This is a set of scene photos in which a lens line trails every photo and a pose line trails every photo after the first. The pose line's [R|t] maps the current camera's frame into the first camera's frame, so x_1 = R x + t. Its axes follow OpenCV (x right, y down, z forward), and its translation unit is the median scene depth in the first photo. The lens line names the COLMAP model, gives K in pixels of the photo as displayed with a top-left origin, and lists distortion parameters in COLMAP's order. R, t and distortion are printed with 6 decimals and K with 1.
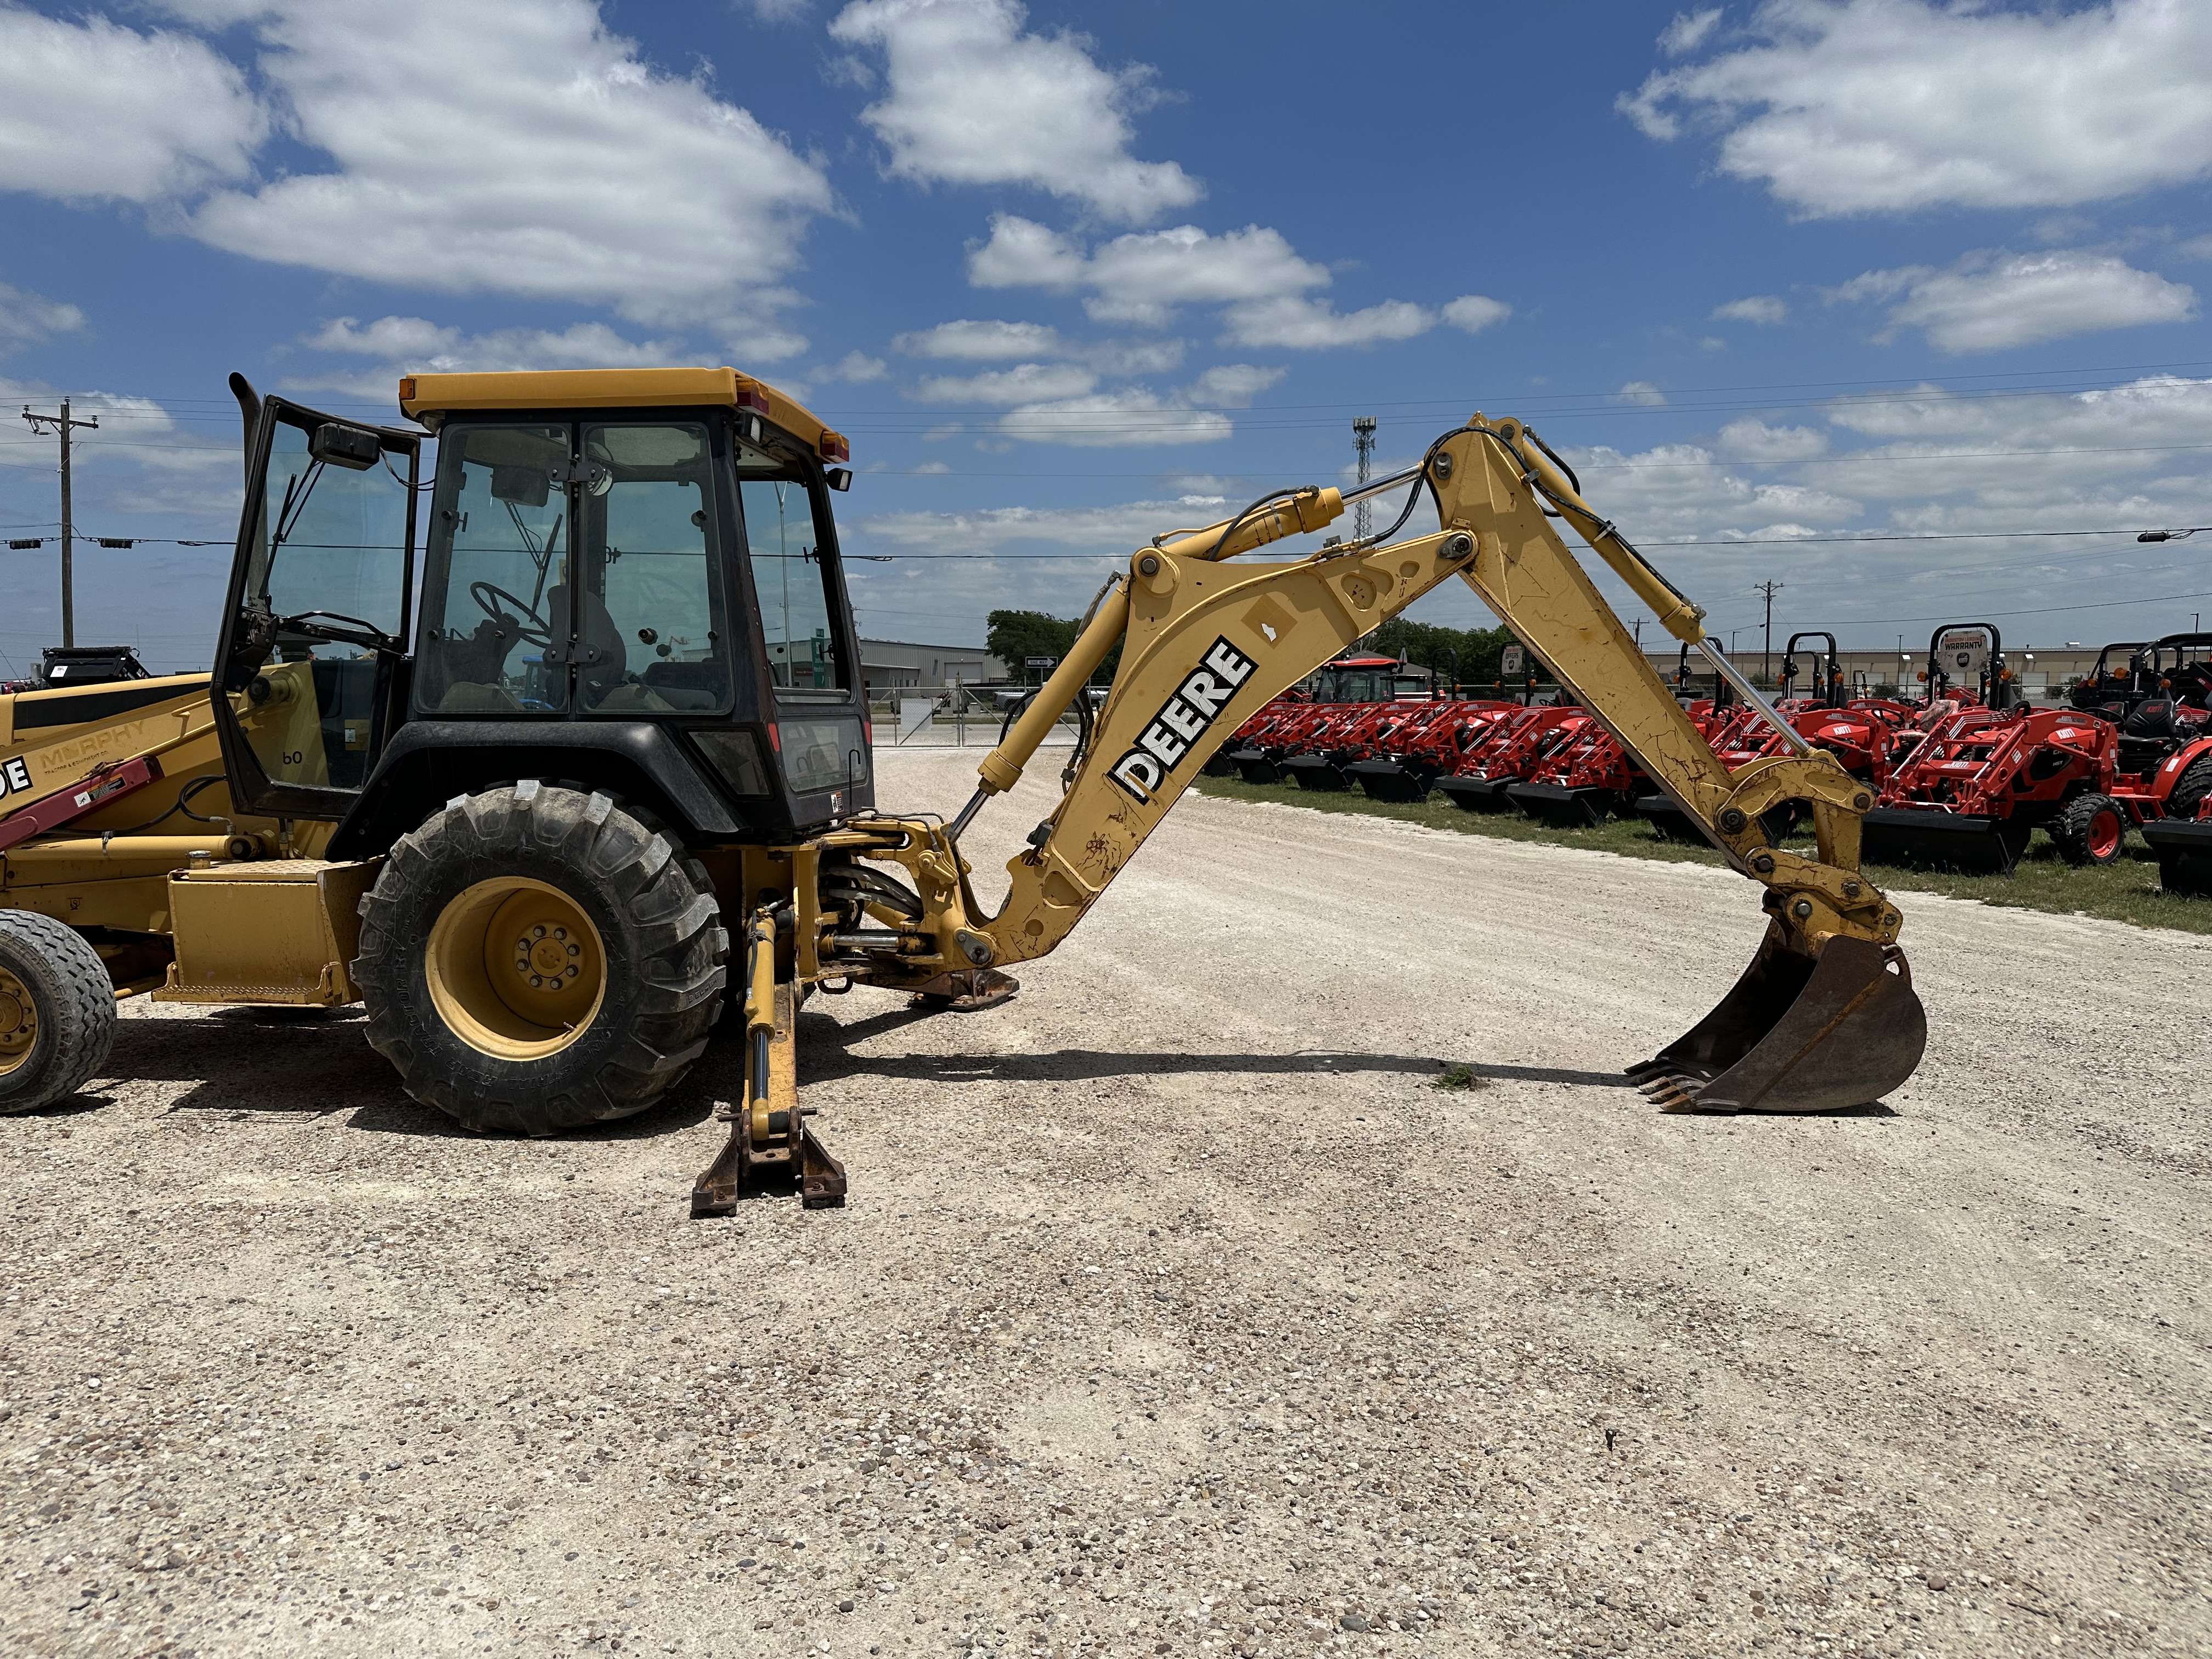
lens RADIAL K [[1569.4, 0, 1135.4], [0, 1569.4, 836.0], [0, 0, 1]] dist [0.097080, -0.211093]
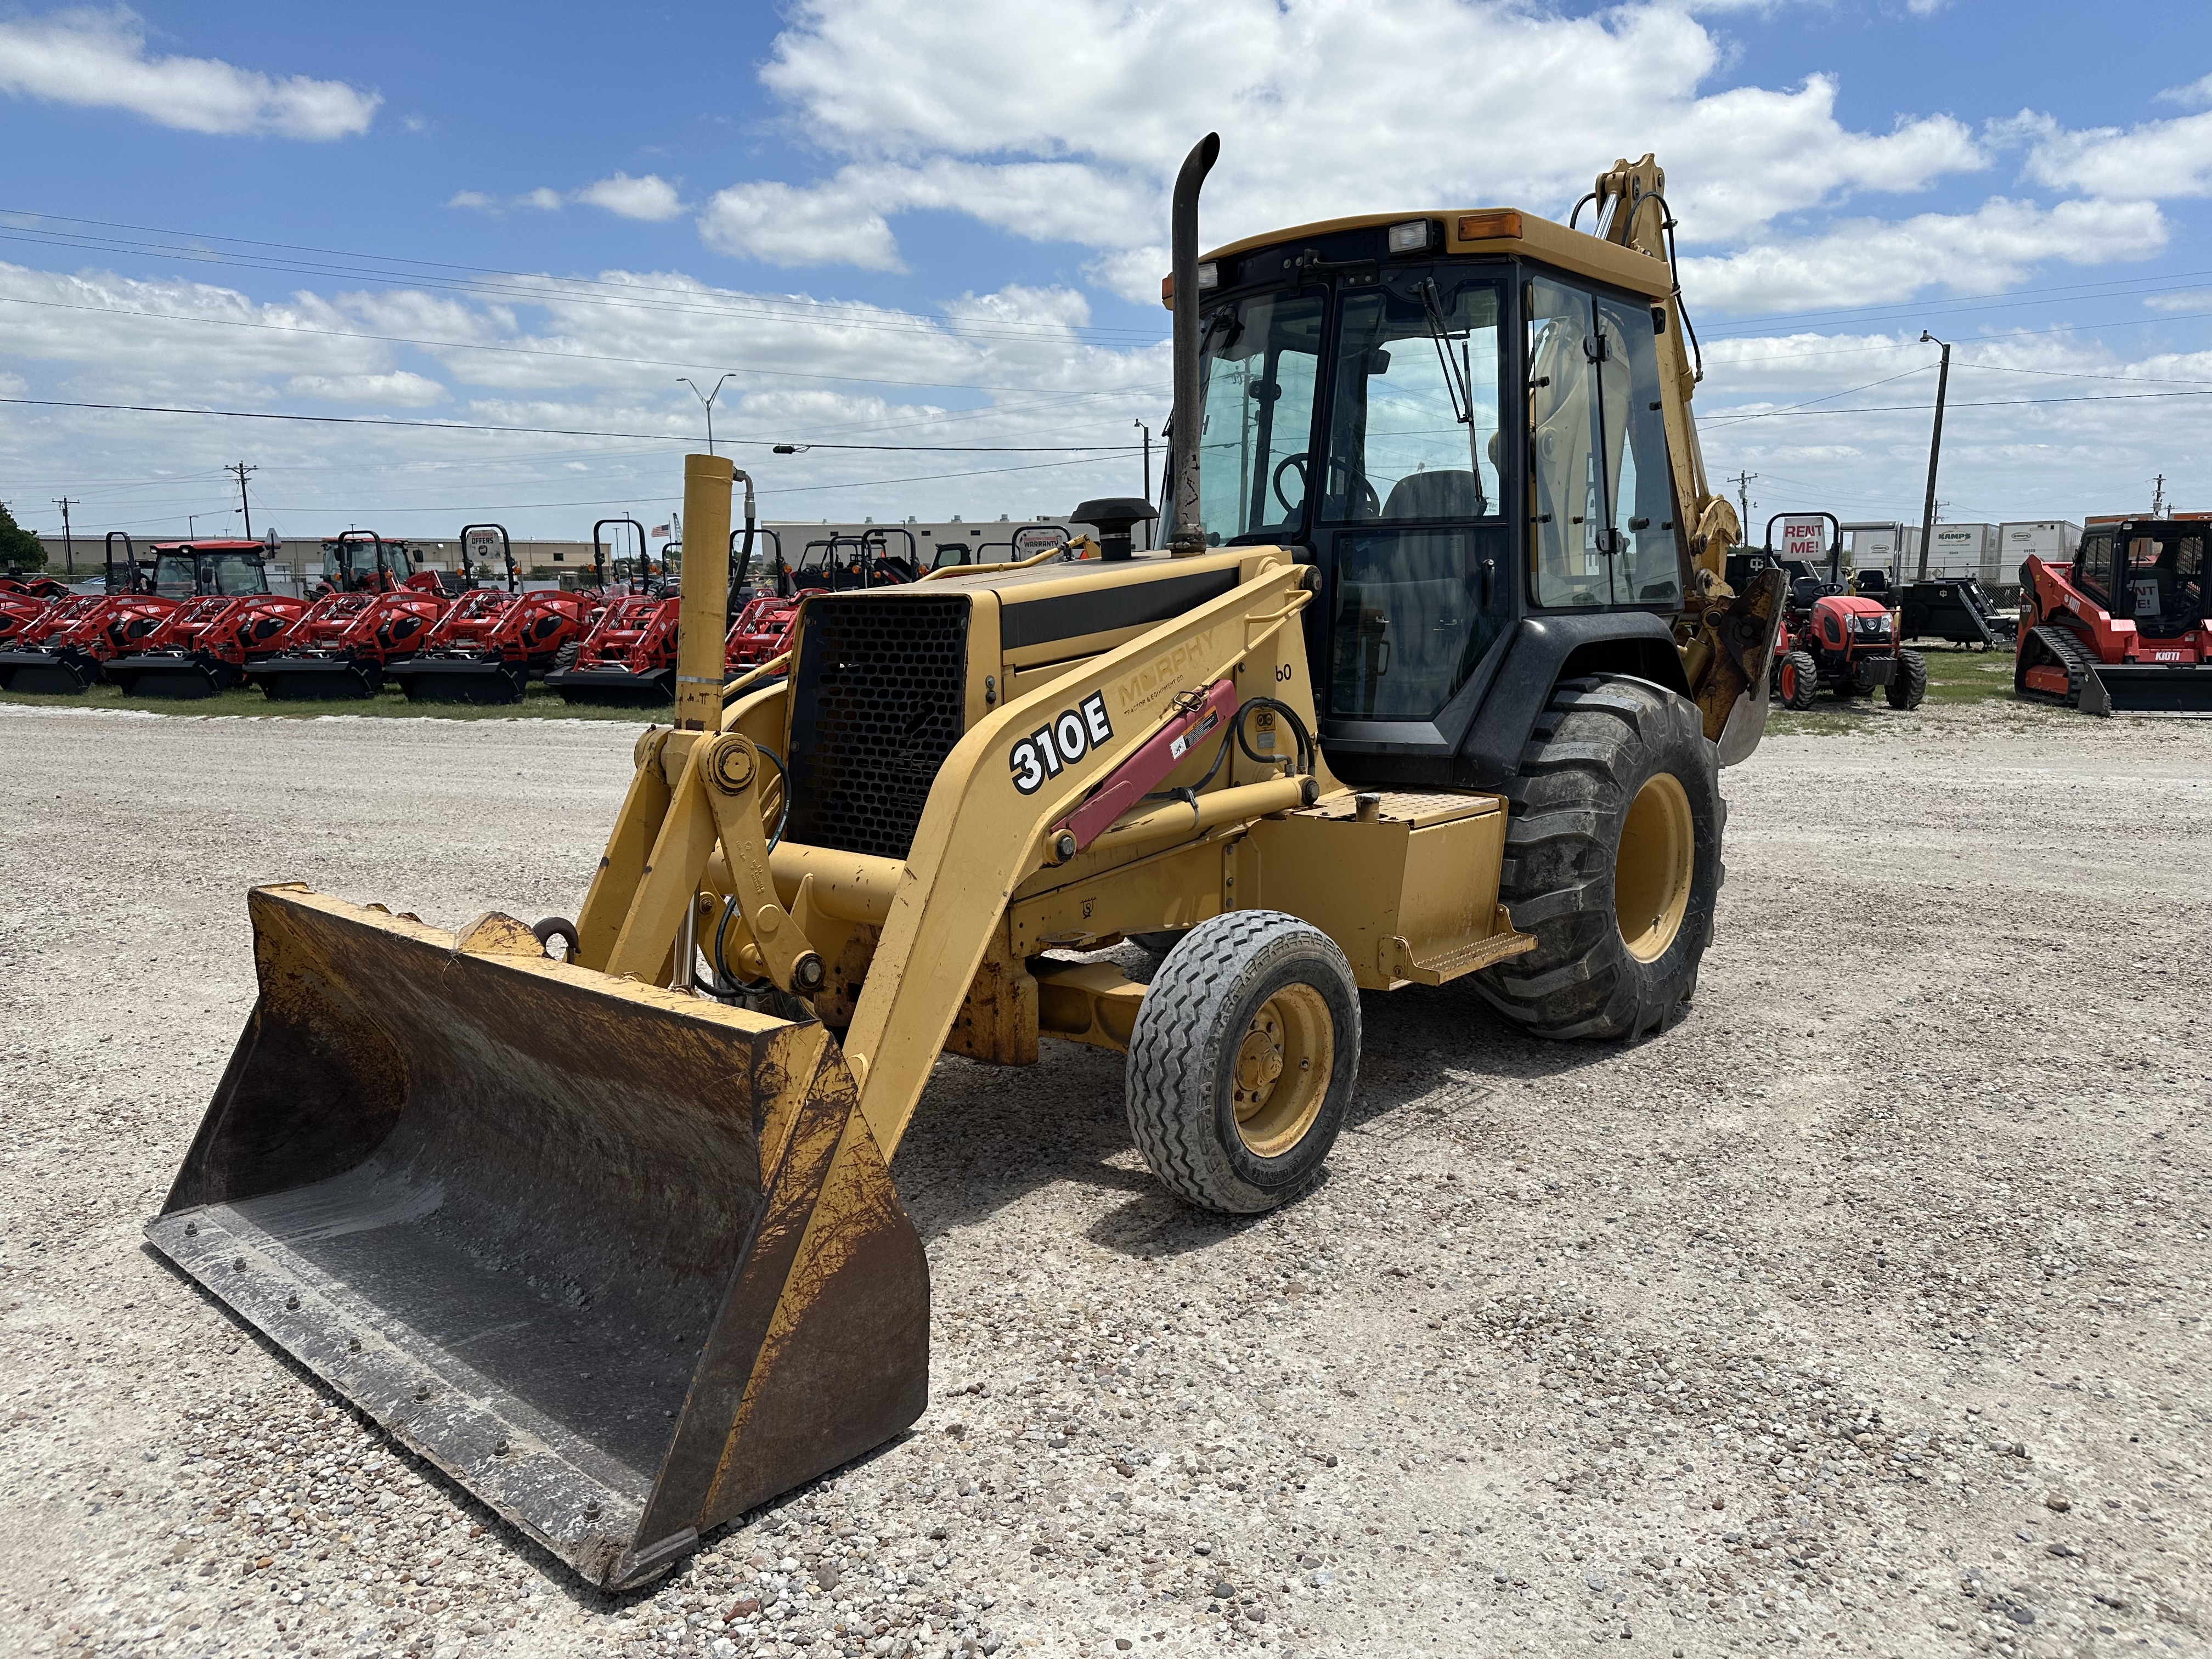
lens RADIAL K [[1566.7, 0, 1108.1], [0, 1566.7, 845.4], [0, 0, 1]] dist [-0.002750, 0.003732]
pose [[0.615286, -0.136773, 0.776348, -1.301172], [0.074310, 0.990511, 0.115609, -0.066202], [-0.784794, -0.013442, 0.619611, 0.632256]]
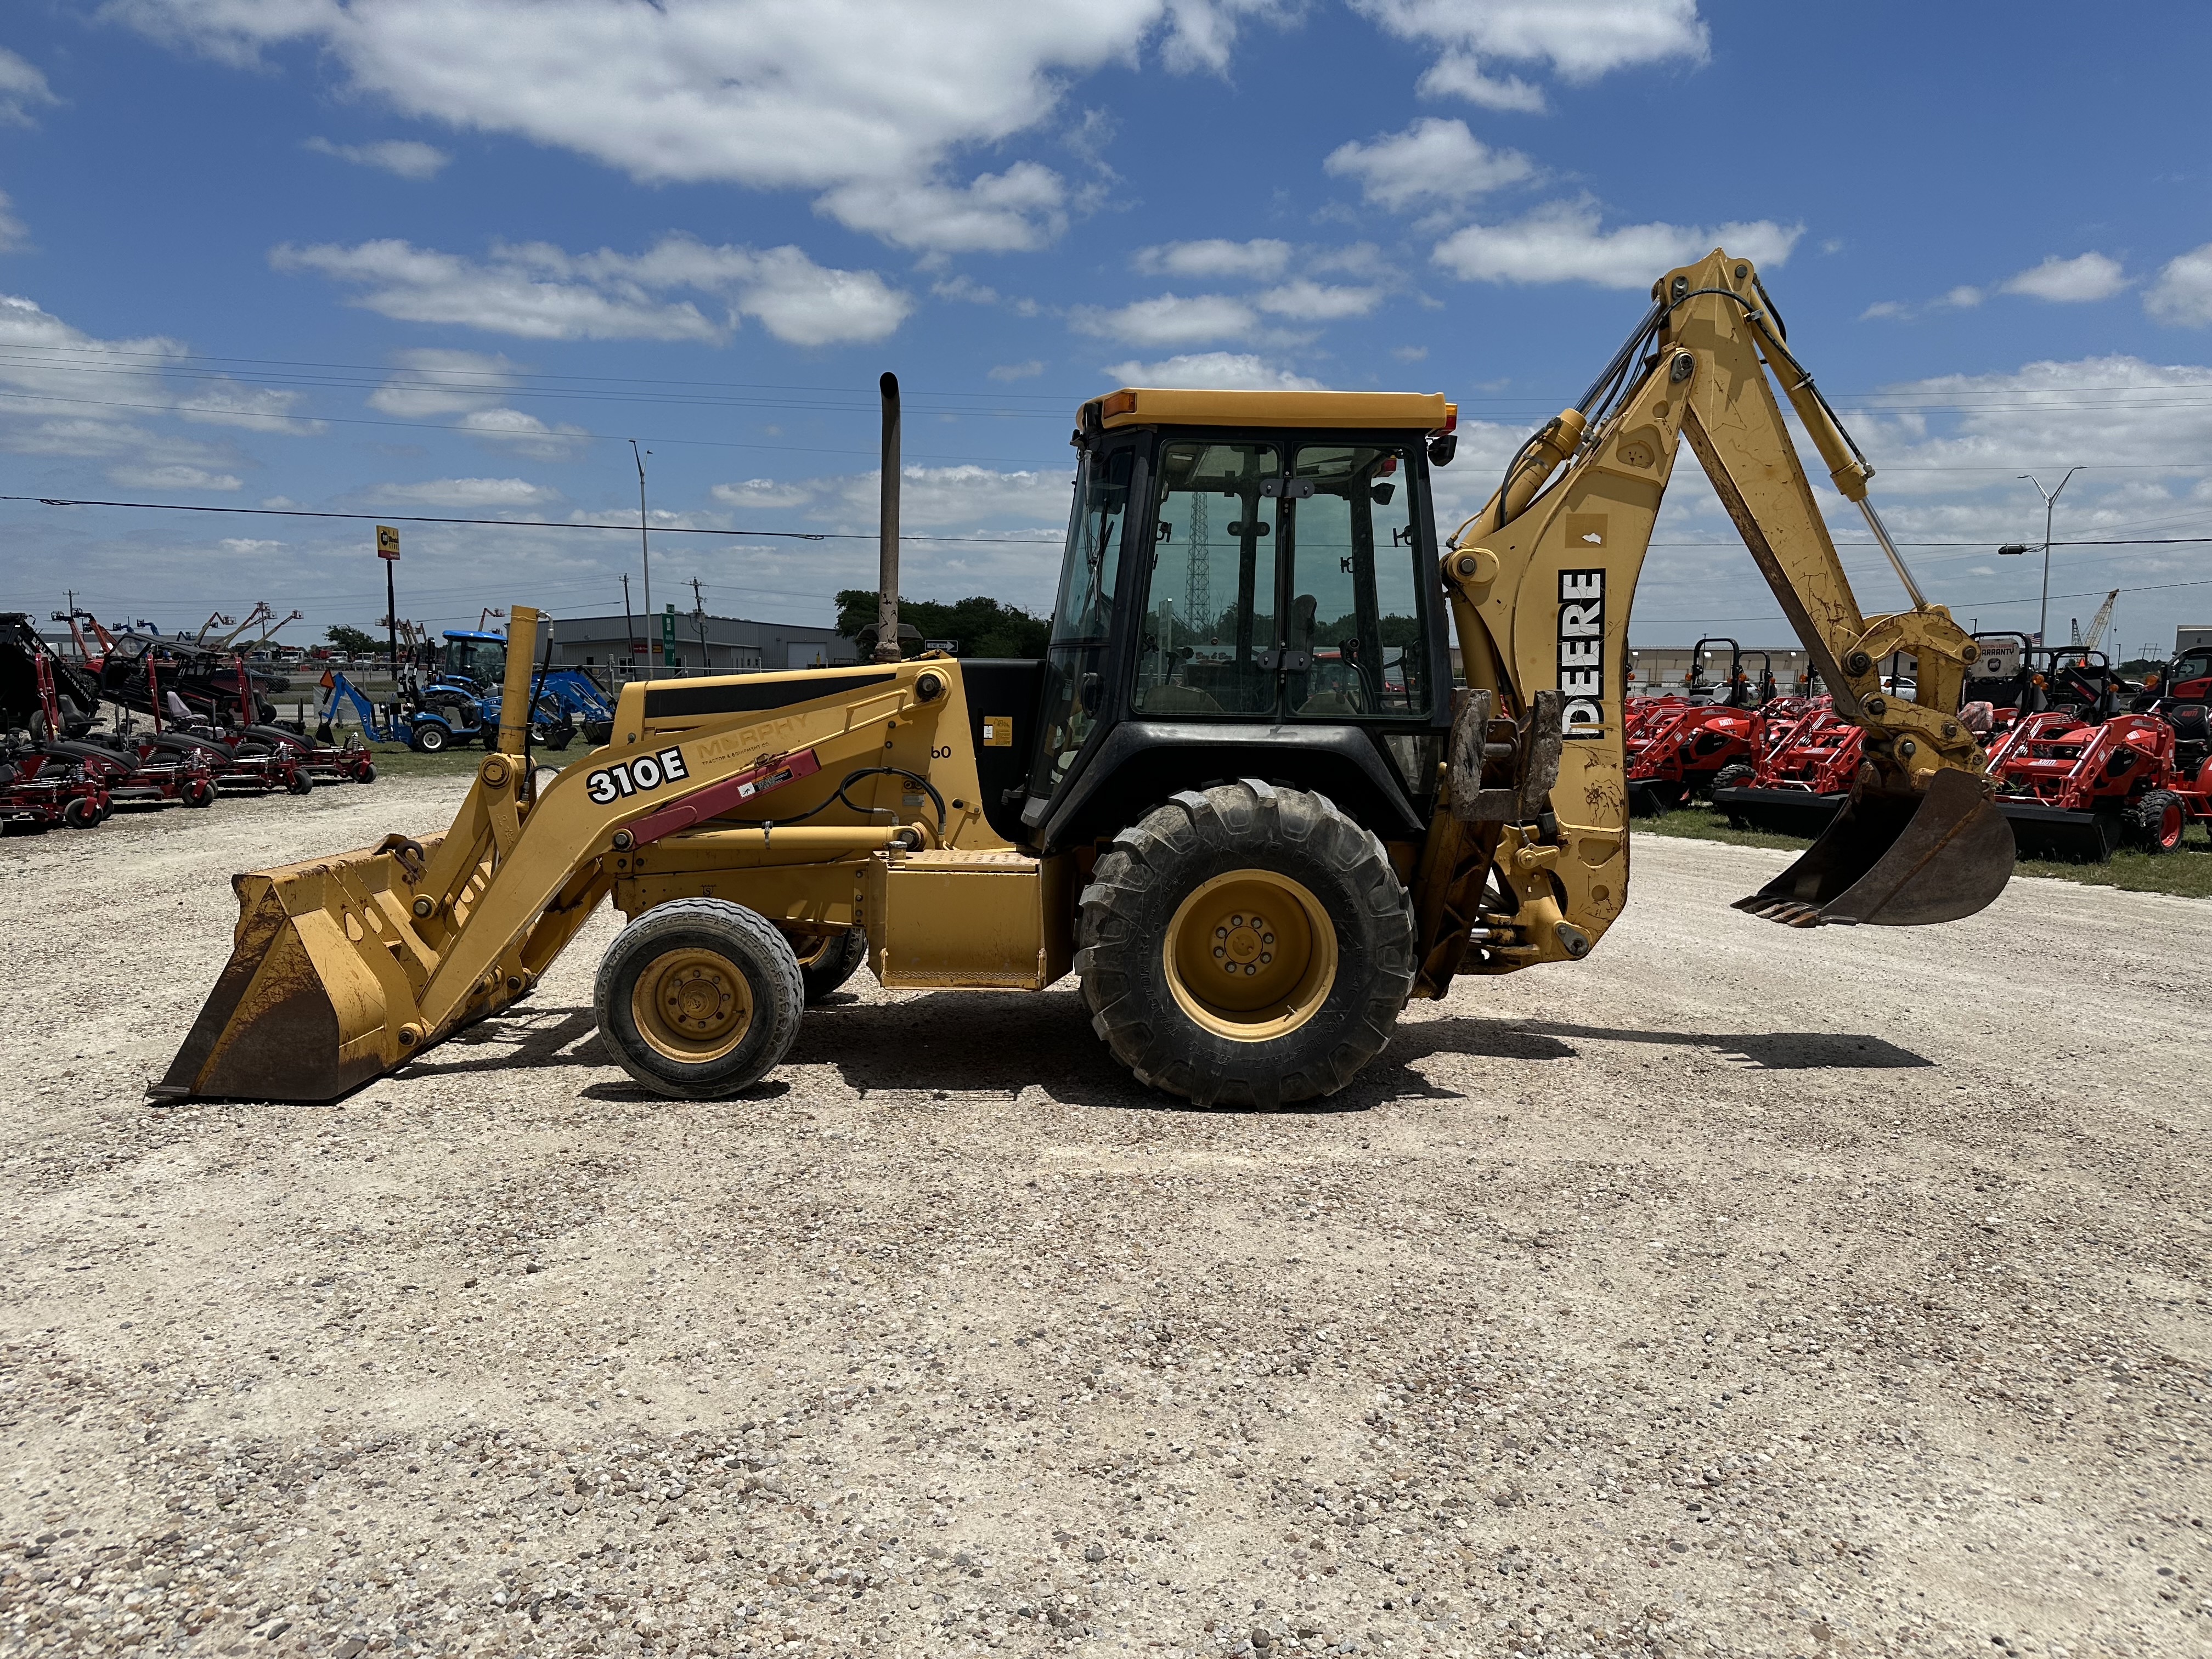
lens RADIAL K [[1566.7, 0, 1108.1], [0, 1566.7, 845.4], [0, 0, 1]] dist [-0.002750, 0.003732]
pose [[0.996520, 0.007421, 0.083017, -0.550036], [-0.009124, 0.999755, 0.020154, -0.010365], [-0.082847, -0.020842, 0.996344, -0.041584]]
